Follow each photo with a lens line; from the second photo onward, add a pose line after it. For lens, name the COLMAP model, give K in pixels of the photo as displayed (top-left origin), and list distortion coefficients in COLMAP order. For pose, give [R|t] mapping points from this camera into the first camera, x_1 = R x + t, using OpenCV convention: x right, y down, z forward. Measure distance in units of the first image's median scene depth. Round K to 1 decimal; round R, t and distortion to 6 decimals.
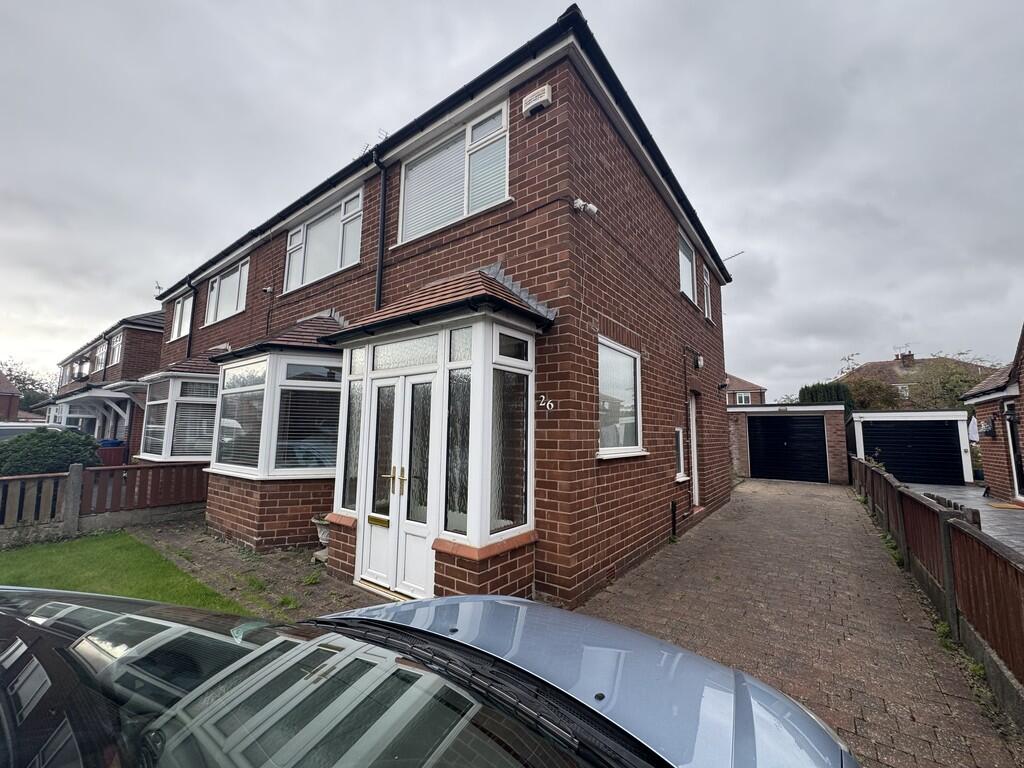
lens RADIAL K [[409.3, 0, 513.0], [0, 409.3, 384.1], [0, 0, 1]] dist [-0.001460, -0.000335]
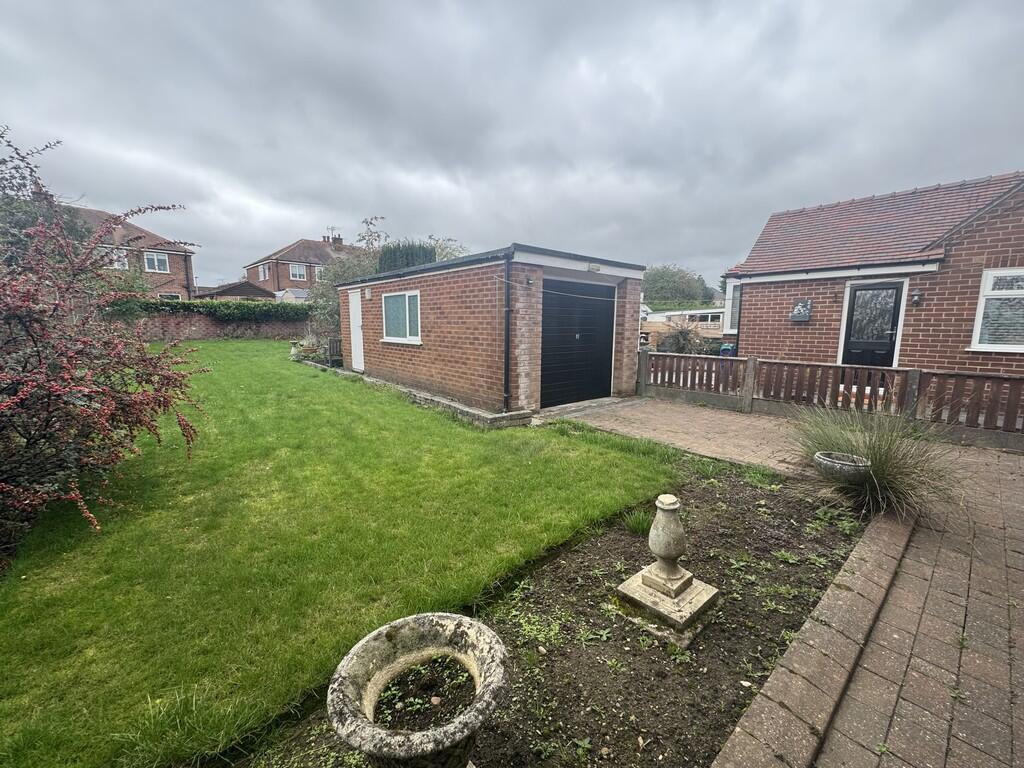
lens RADIAL K [[409.3, 0, 512.8], [0, 409.3, 382.1], [0, 0, 1]] dist [-0.001460, -0.000335]
pose [[0.214079, -0.149577, 0.965296, 0.044563], [-0.119628, 0.976753, 0.177883, 0.042184], [-0.969463, -0.153557, 0.191209, 0.342820]]
